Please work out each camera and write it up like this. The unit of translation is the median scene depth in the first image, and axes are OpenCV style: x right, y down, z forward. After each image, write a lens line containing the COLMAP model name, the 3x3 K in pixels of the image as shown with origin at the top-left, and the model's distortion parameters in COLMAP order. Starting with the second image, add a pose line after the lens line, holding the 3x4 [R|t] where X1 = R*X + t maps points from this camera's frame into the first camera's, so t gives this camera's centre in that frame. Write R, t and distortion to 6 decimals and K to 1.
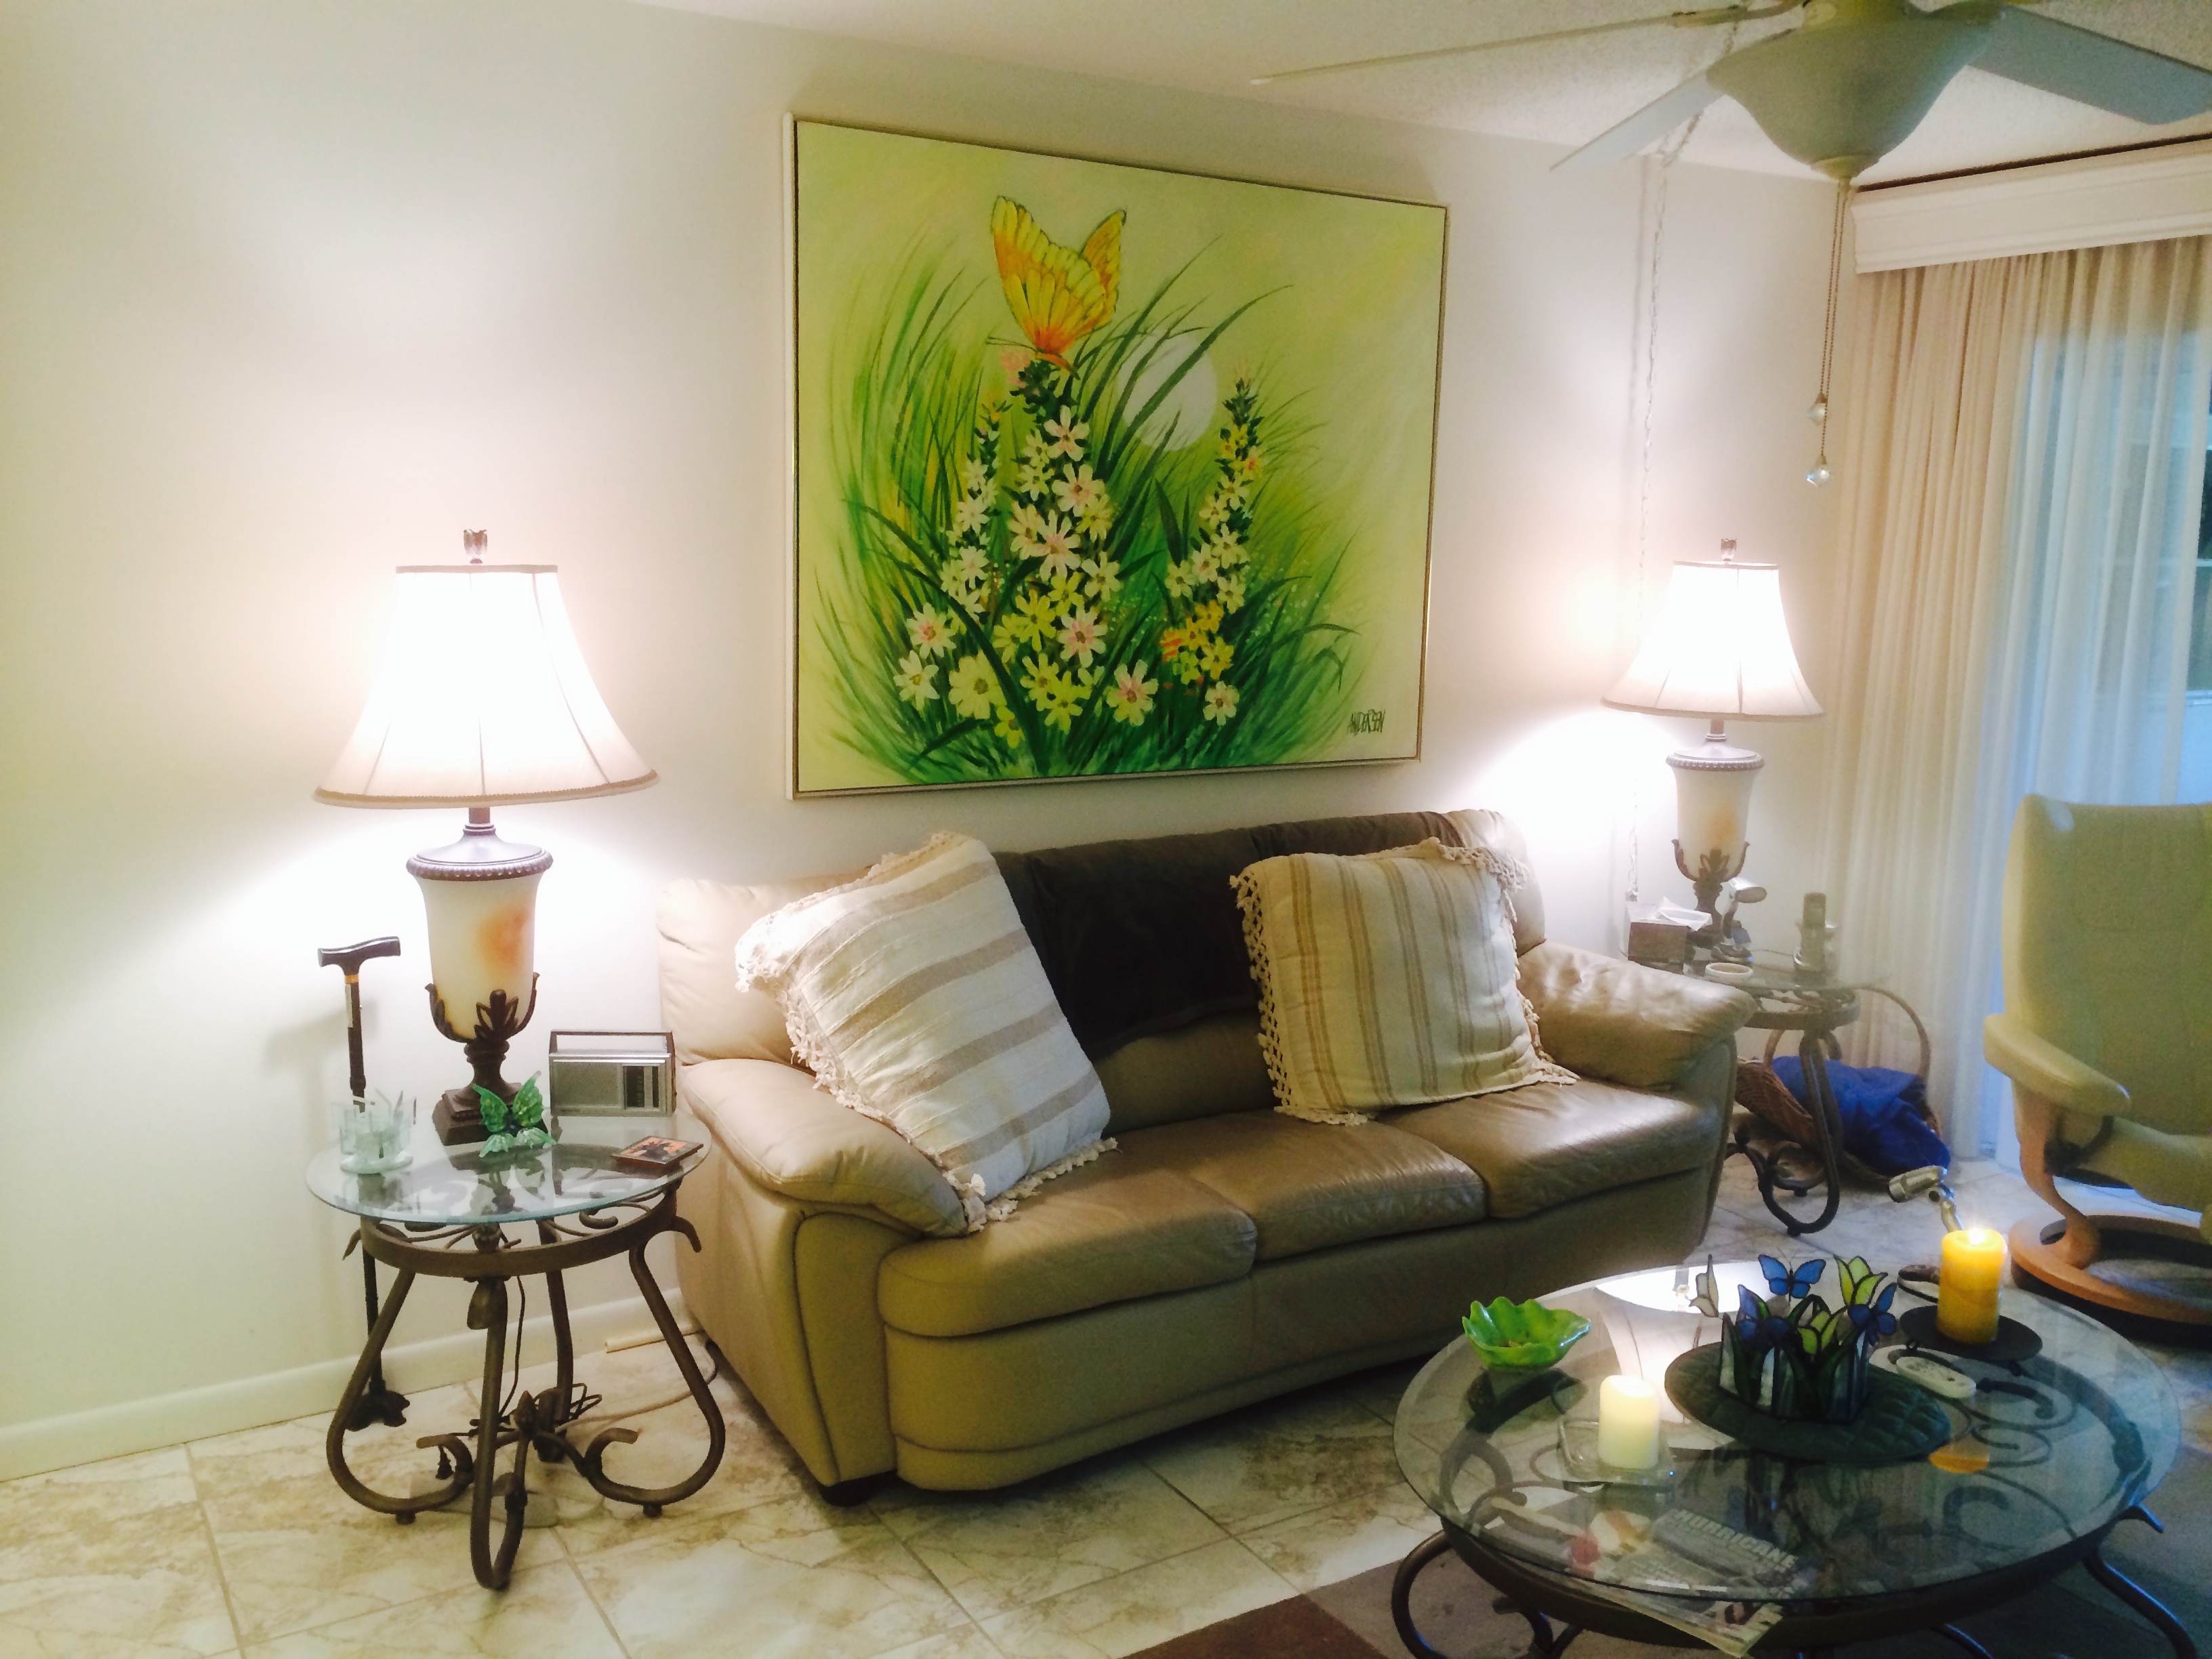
lens RADIAL K [[1894.6, 0, 1101.5], [0, 1894.6, 827.9], [0, 0, 1]] dist [0.056512, -0.069897]
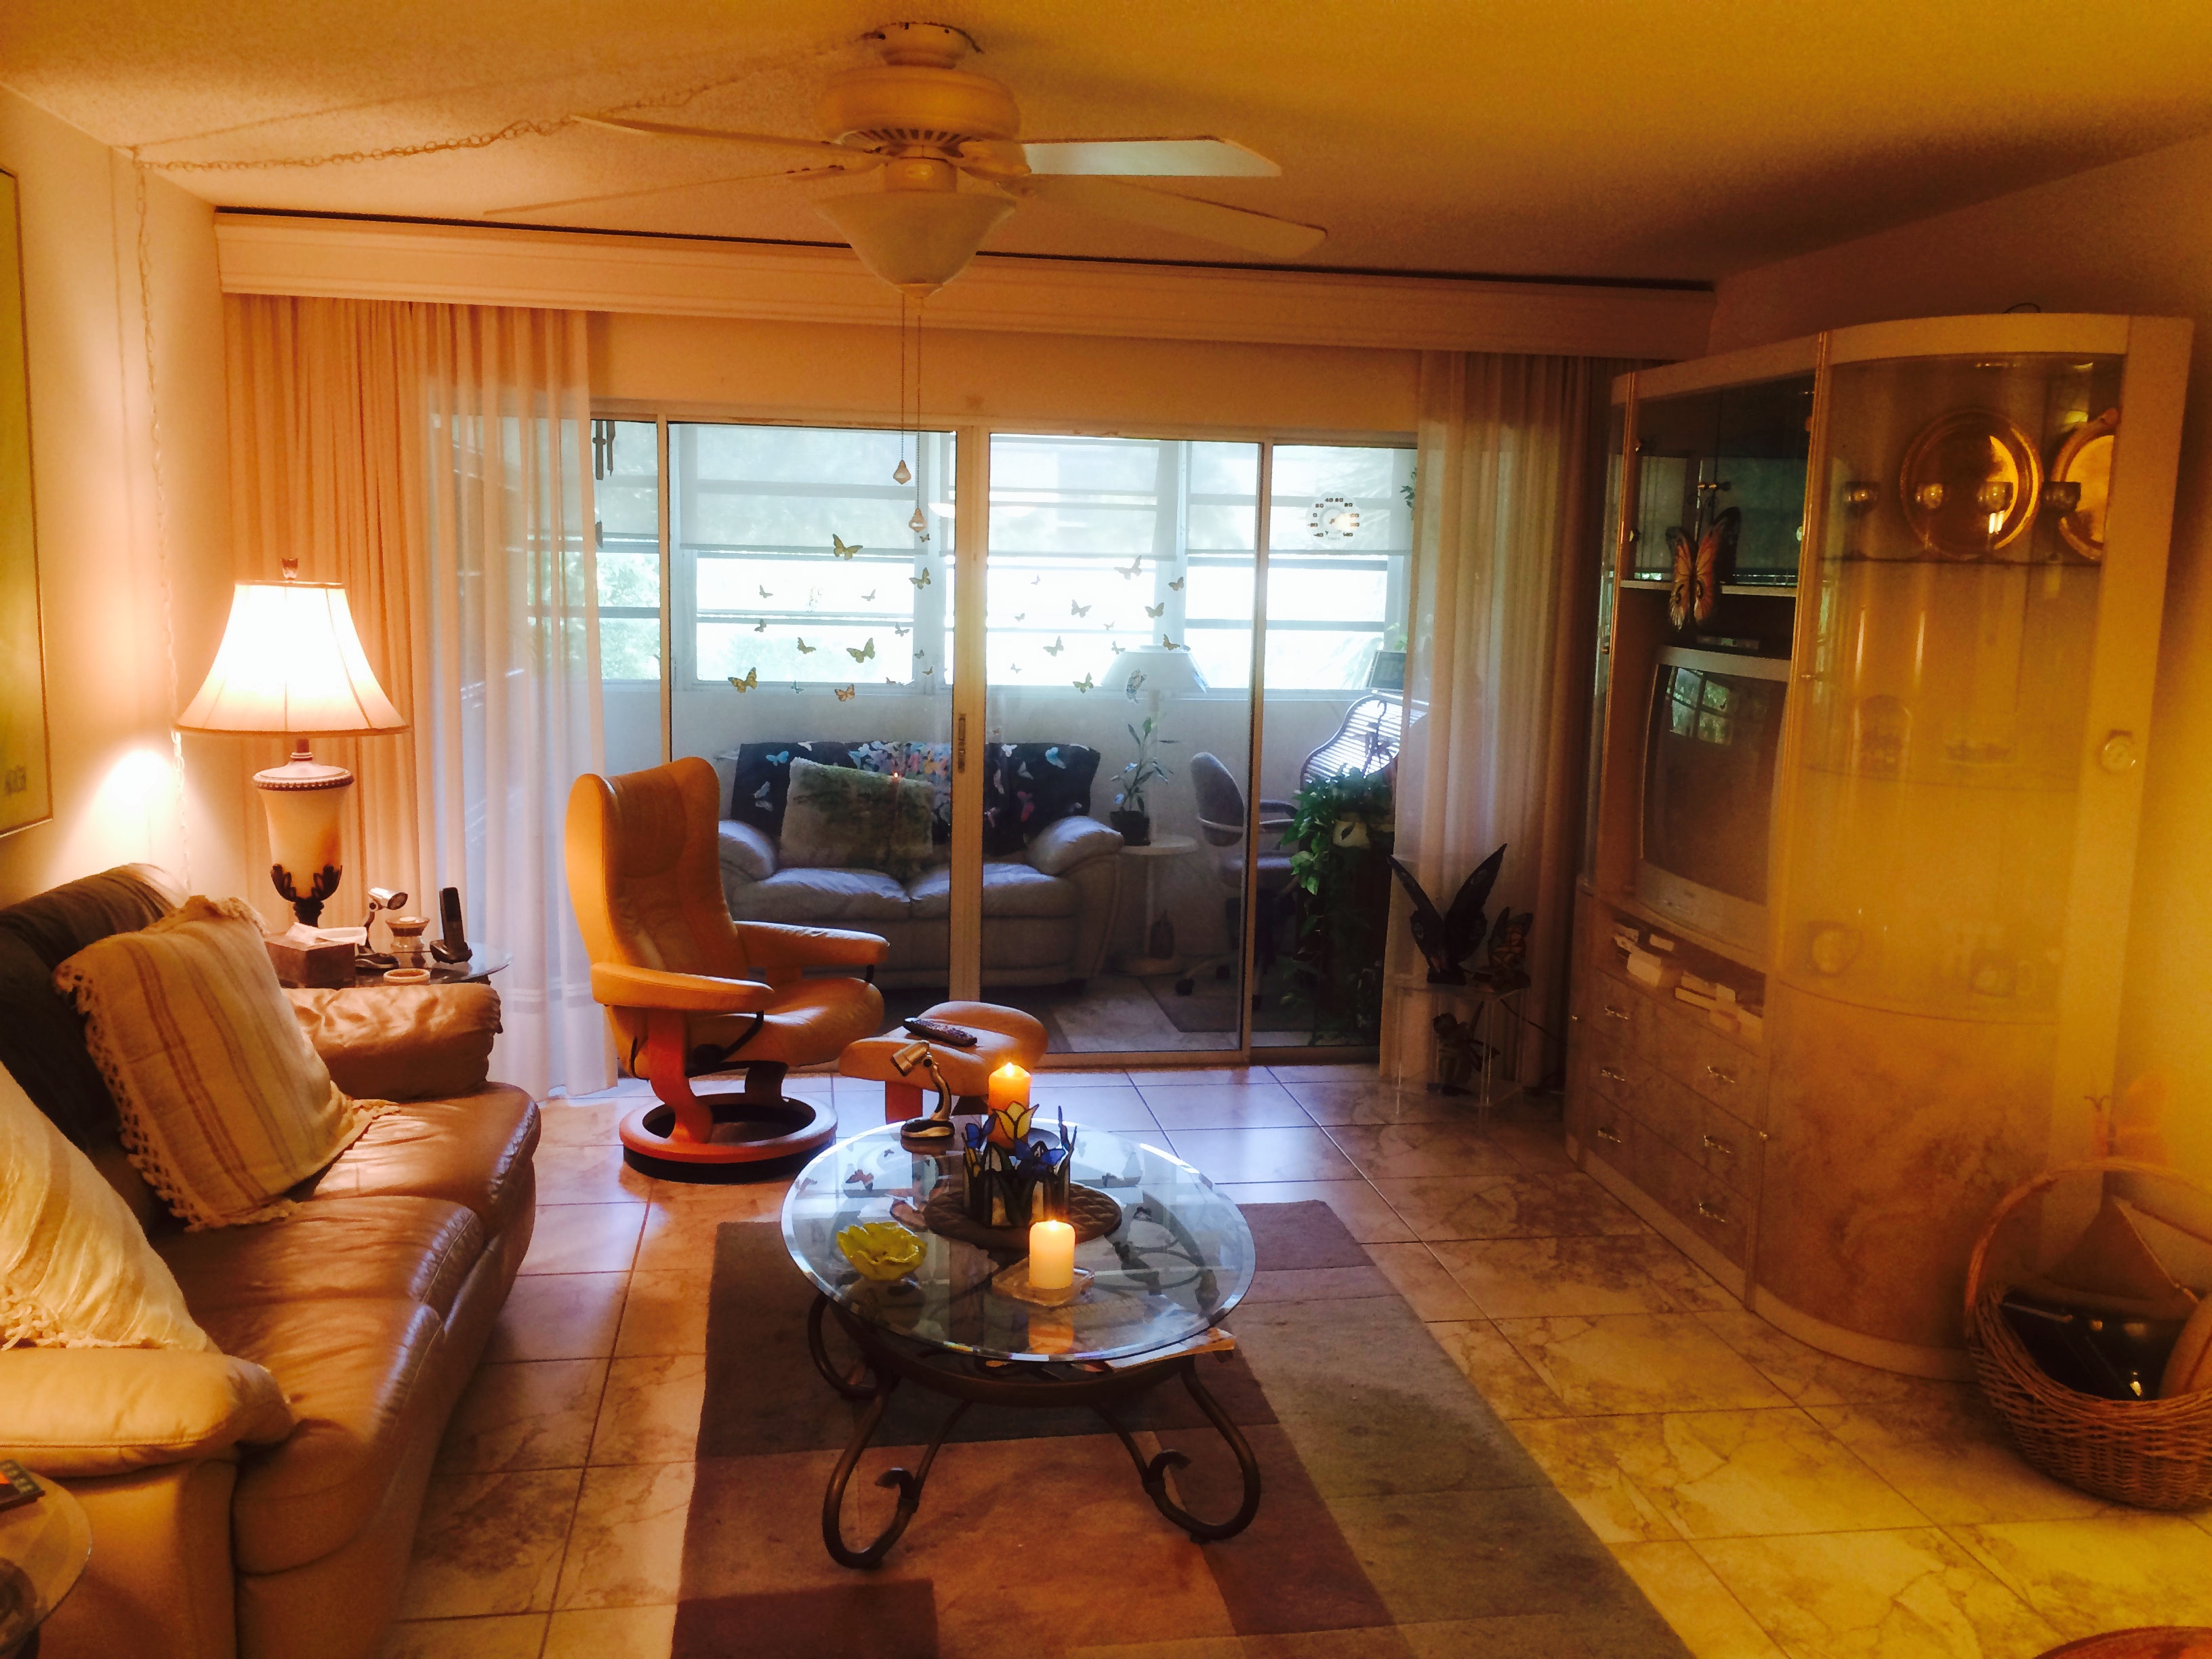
lens RADIAL K [[1894.6, 0, 1118.9], [0, 1894.6, 824.3], [0, 0, 1]] dist [0.056512, -0.069897]
pose [[0.377601, -0.139723, 0.915366, -0.566135], [0.136949, 0.986105, 0.094028, -0.062465], [-0.915785, 0.089853, 0.391490, 0.282523]]
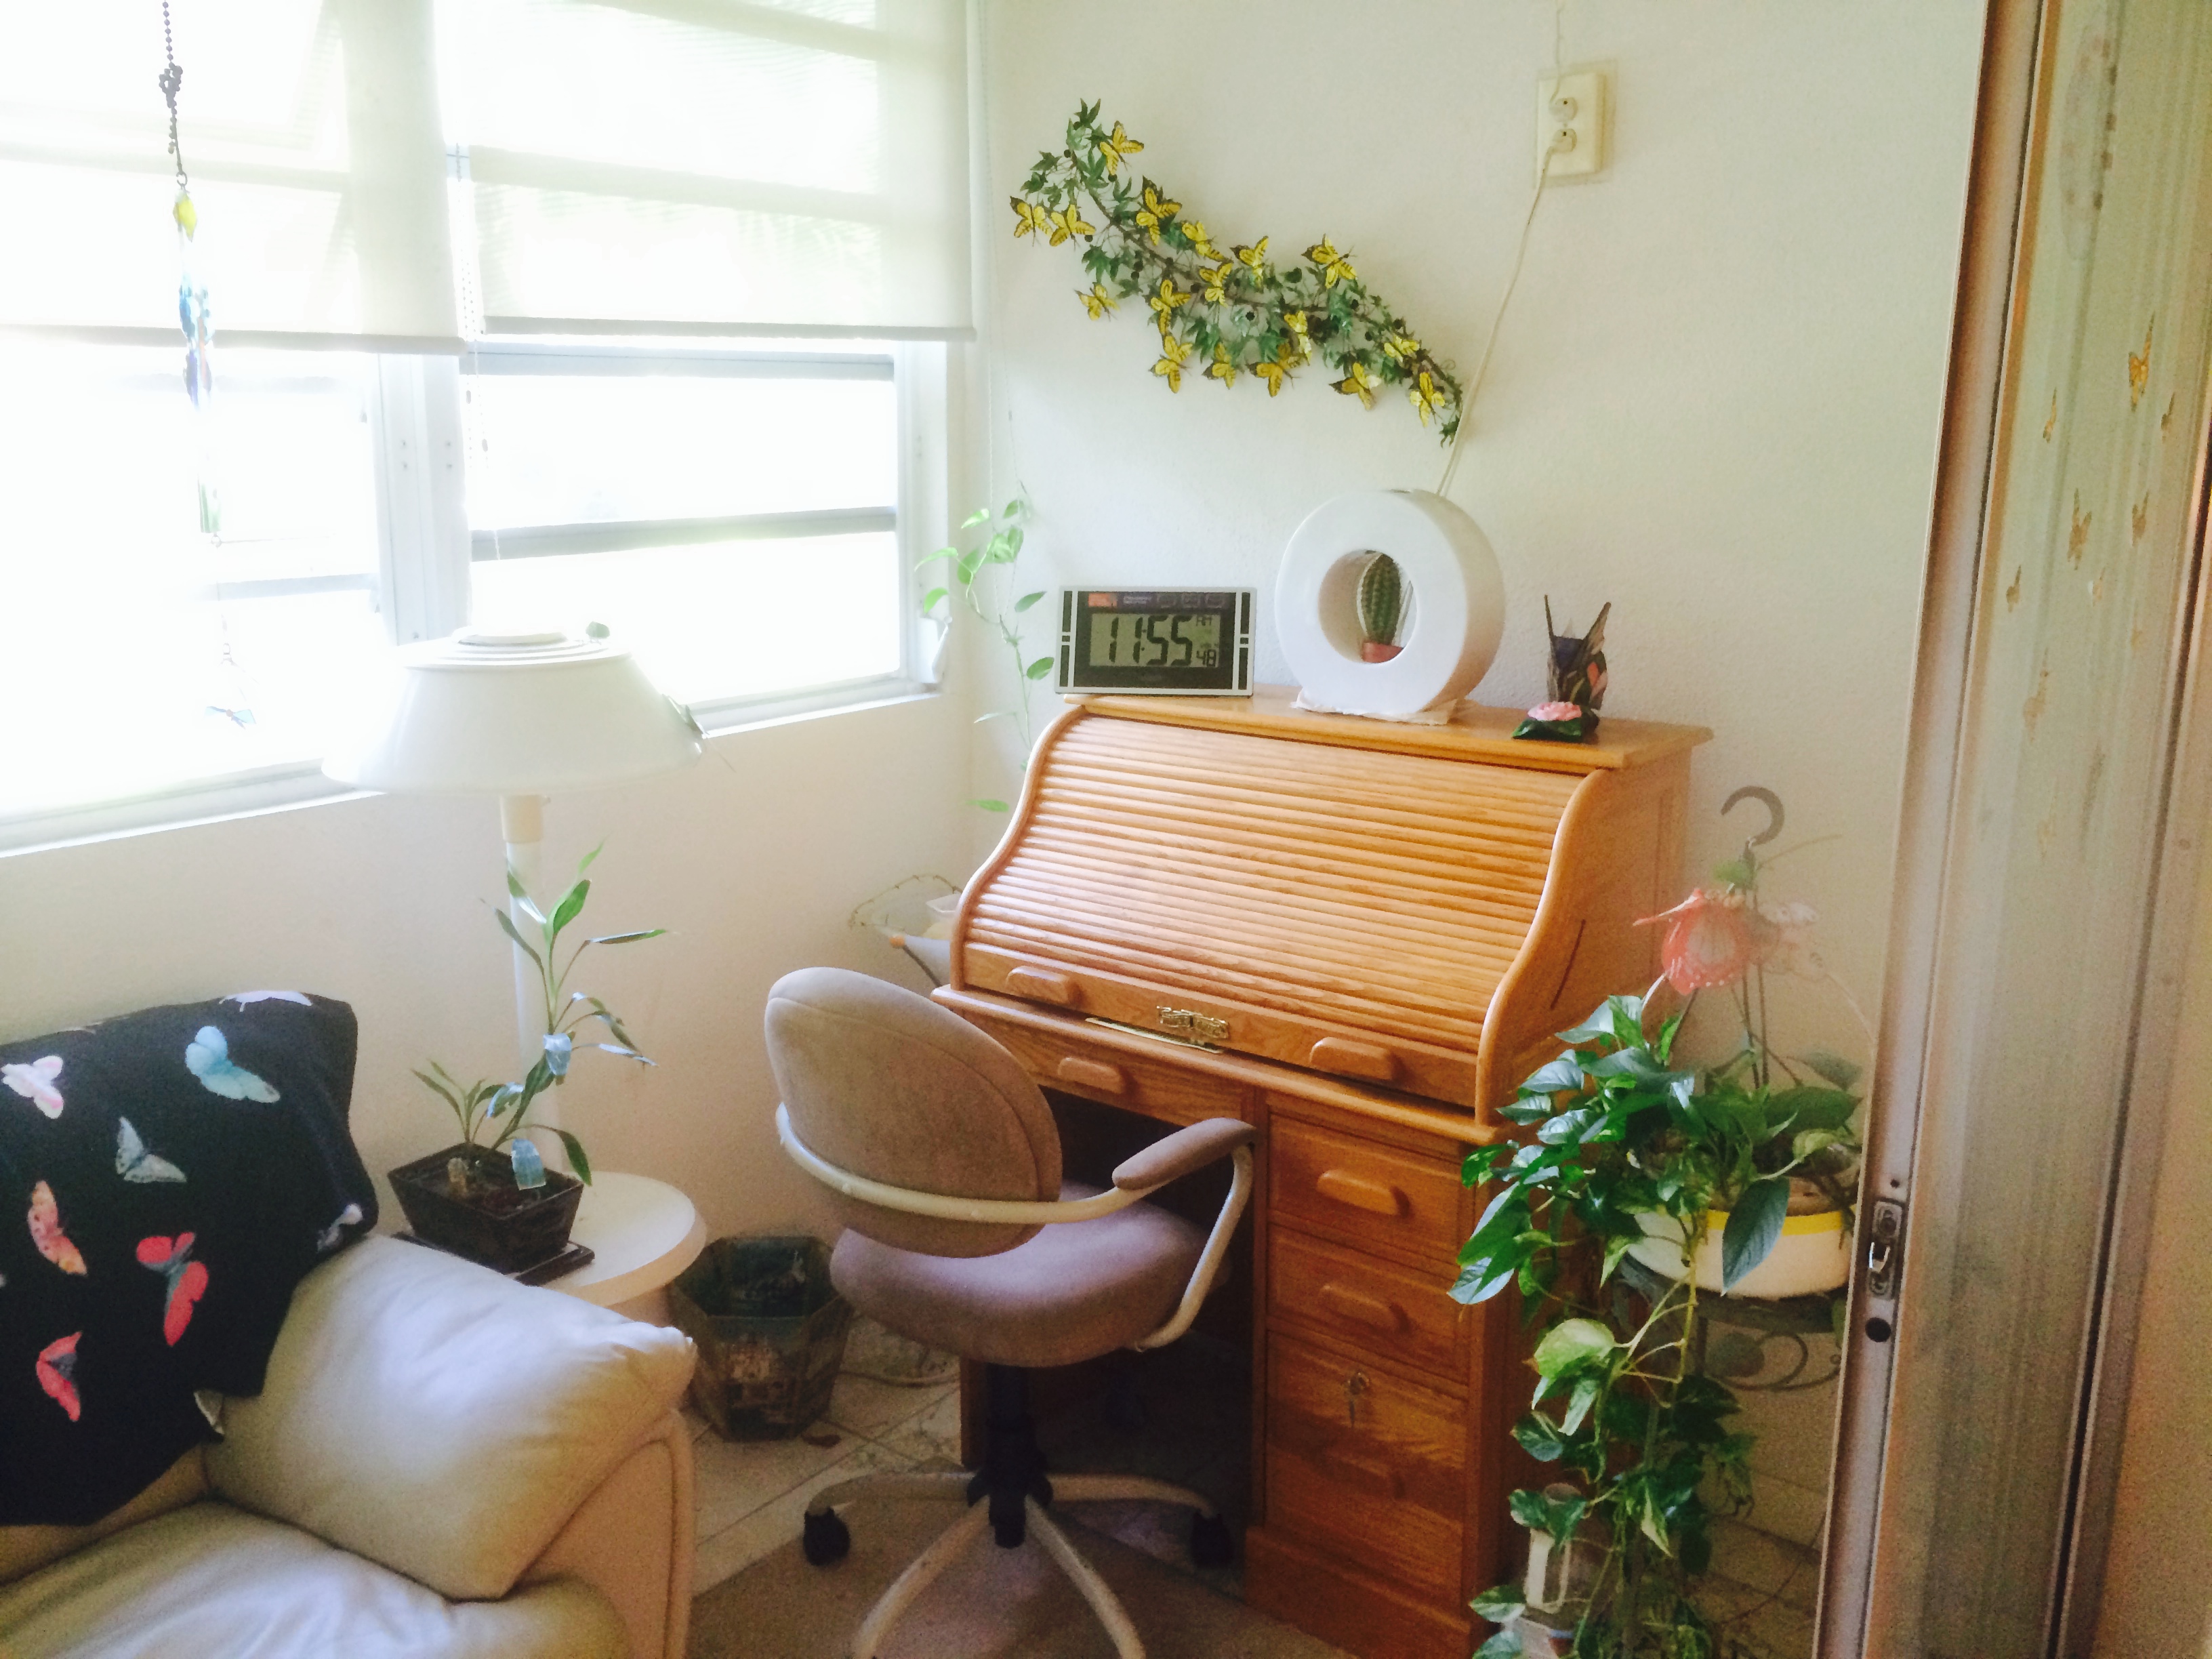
lens RADIAL K [[1894.6, 0, 1087.3], [0, 1894.6, 847.2], [0, 0, 1]] dist [0.056512, -0.069897]
pose [[-0.340213, -0.221534, 0.913881, 0.791909], [0.157025, 0.944824, 0.287491, -0.144114], [-0.927145, 0.241310, -0.286655, 1.109662]]
